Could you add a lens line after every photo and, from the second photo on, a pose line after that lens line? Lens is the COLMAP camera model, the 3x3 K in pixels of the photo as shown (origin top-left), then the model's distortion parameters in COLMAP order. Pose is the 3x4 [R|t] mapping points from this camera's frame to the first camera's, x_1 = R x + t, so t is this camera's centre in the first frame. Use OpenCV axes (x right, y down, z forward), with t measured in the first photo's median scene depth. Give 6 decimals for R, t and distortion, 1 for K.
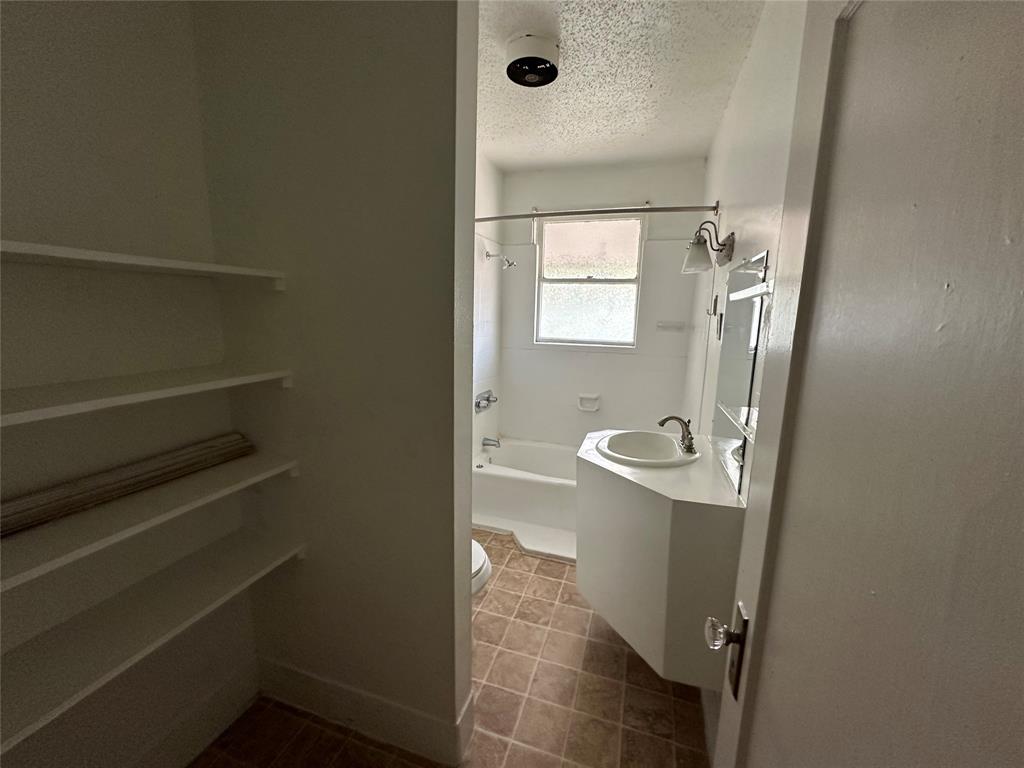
lens RADIAL K [[408.1, 0, 515.2], [0, 408.1, 382.2], [0, 0, 1]] dist [-0.003246, 0.000491]
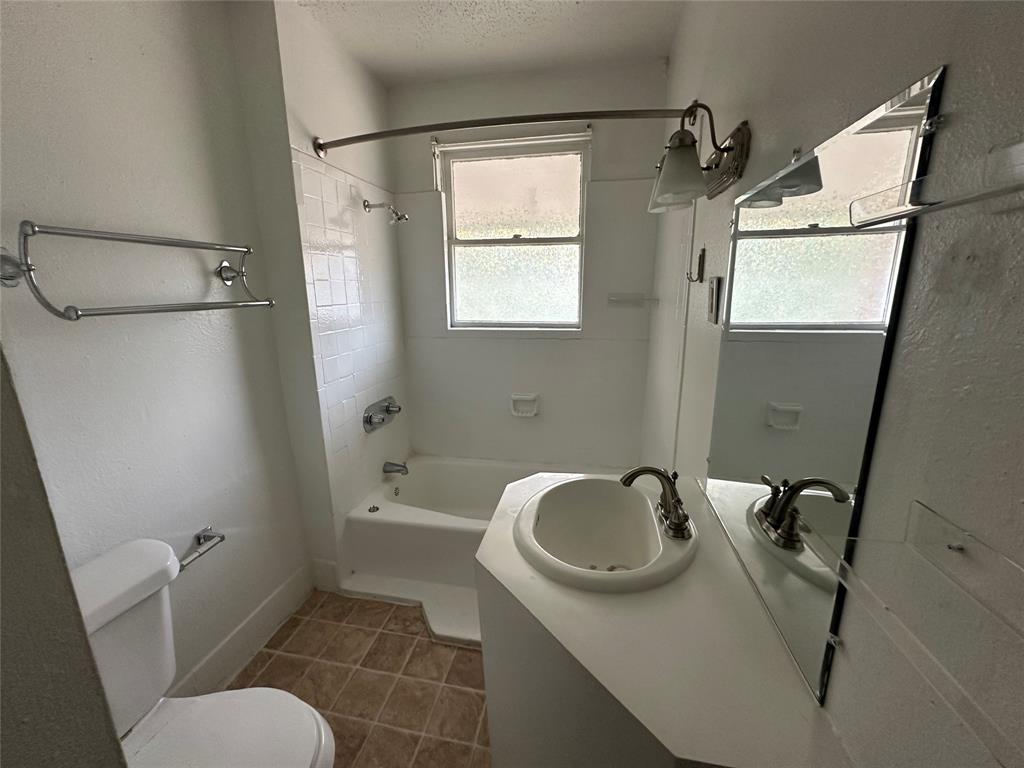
lens RADIAL K [[408.1, 0, 515.2], [0, 408.1, 382.2], [0, 0, 1]] dist [-0.003246, 0.000491]
pose [[0.992332, -0.056995, 0.109673, 0.087597], [0.050619, 0.996910, 0.060072, -0.041810], [-0.112758, -0.054060, 0.992151, 0.269077]]
